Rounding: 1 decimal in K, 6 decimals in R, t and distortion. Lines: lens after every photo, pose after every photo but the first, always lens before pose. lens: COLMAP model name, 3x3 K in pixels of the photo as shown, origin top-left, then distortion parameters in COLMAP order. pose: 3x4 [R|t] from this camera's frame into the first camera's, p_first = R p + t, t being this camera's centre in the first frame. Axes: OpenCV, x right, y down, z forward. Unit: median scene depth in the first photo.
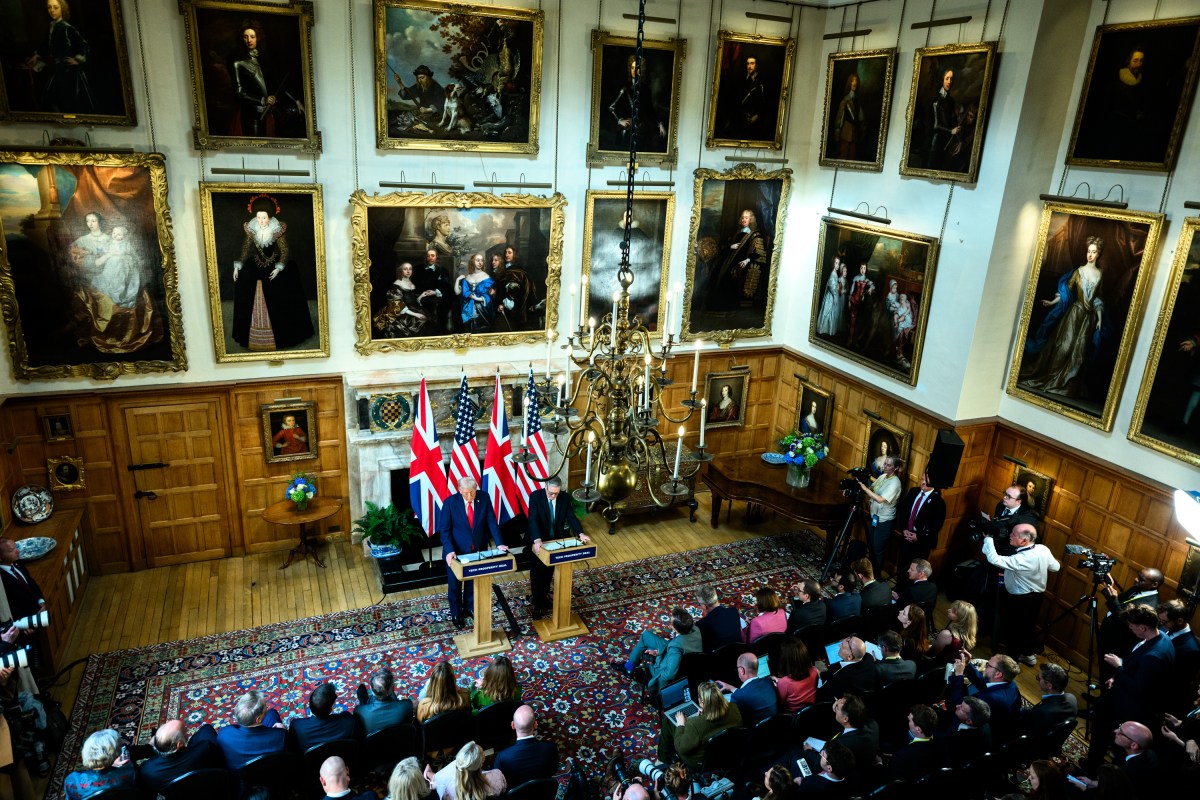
lens RADIAL K [[783.2, 0, 601.4], [0, 783.2, 399.1], [0, 0, 1]] dist [-0.000572, 0.000830]
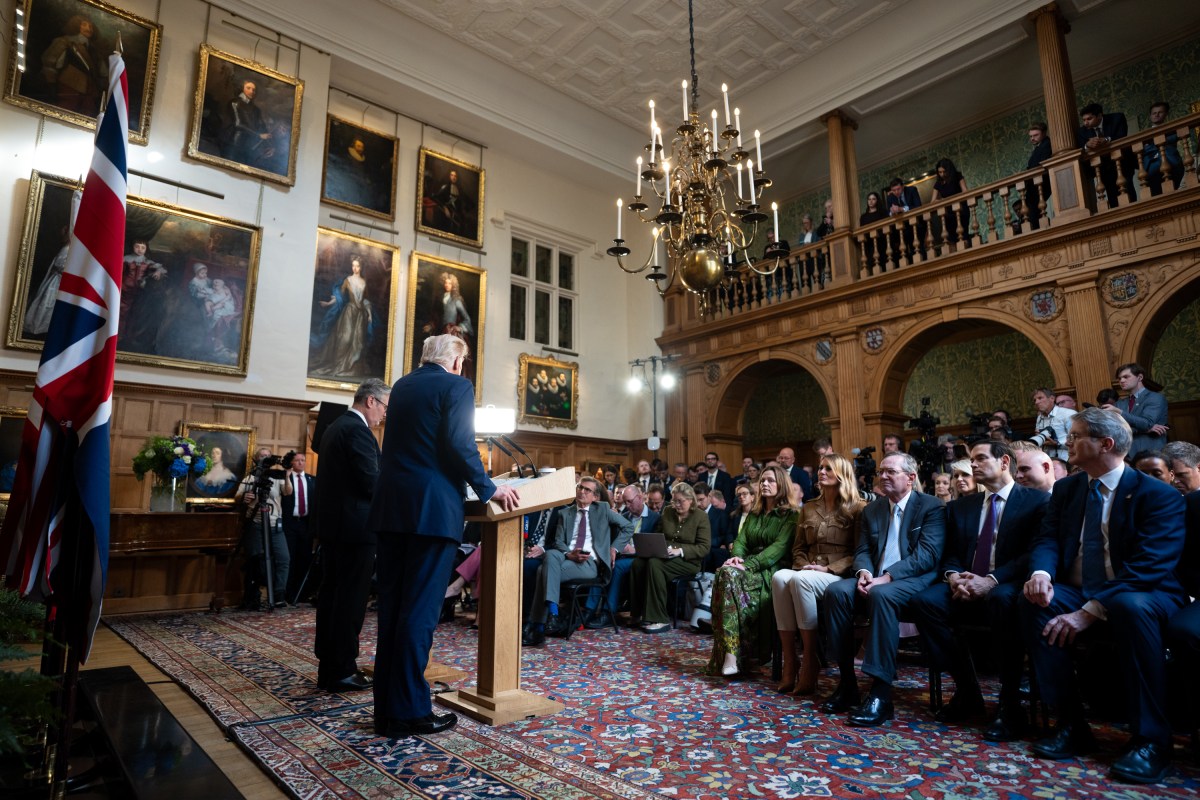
lens RADIAL K [[686.6, 0, 601.0], [0, 686.6, 393.2], [0, 0, 1]] dist [0.003588, 0.003952]
pose [[-0.312801, 0.125363, 0.941509, -0.566370], [0.305101, 0.951981, -0.025393, 0.171001], [-0.899482, 0.279312, -0.336030, 1.012903]]
